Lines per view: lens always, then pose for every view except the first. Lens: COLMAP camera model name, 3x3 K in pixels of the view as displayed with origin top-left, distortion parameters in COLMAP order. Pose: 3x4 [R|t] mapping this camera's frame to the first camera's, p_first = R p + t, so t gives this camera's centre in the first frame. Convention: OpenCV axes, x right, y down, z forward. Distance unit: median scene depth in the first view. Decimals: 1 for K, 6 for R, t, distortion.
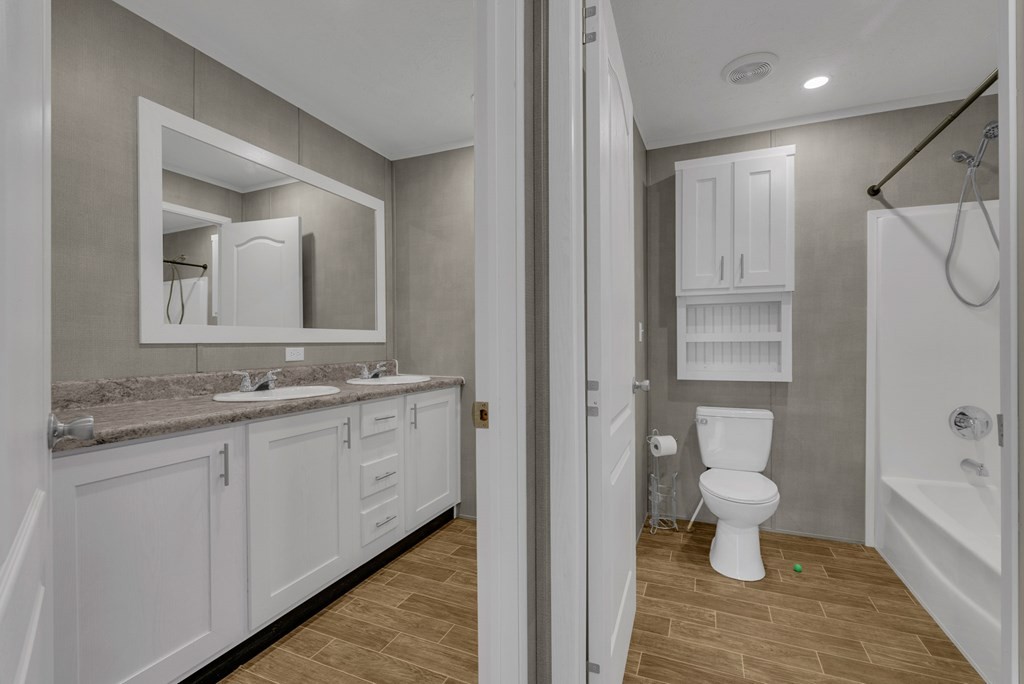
lens RADIAL K [[442.5, 0, 518.2], [0, 442.5, 344.8], [0, 0, 1]] dist [-0.007066, 0.000617]
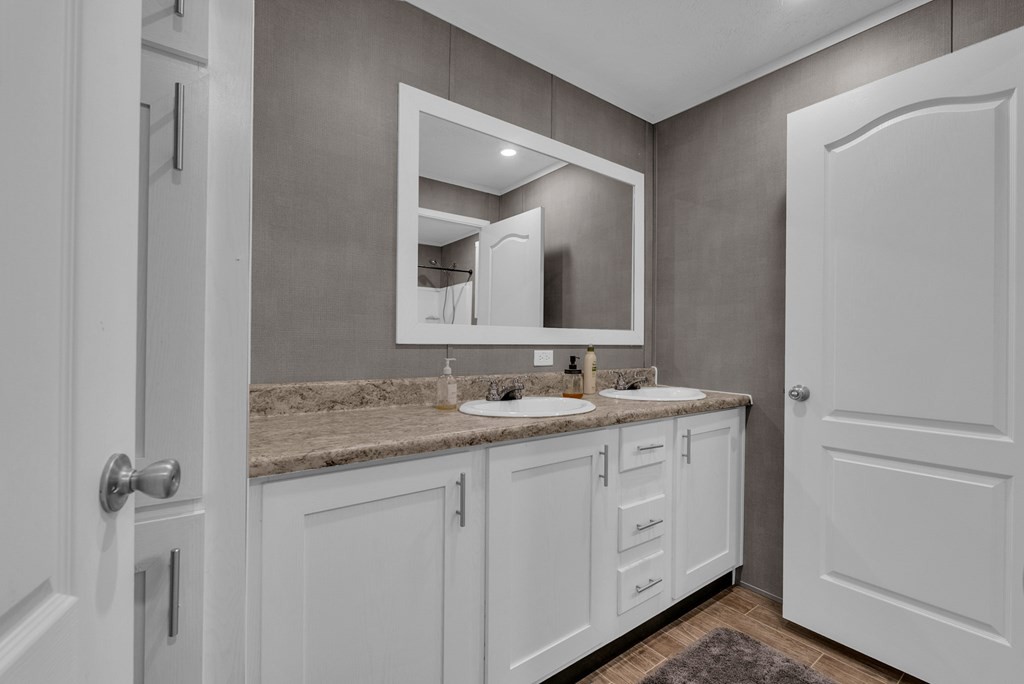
lens RADIAL K [[442.5, 0, 512.6], [0, 442.5, 342.9], [0, 0, 1]] dist [-0.007066, 0.000617]
pose [[0.857670, 0.013757, -0.514017, -0.116585], [-0.017654, 0.999841, -0.002698, -0.005010], [0.513898, 0.011388, 0.857776, 0.232290]]
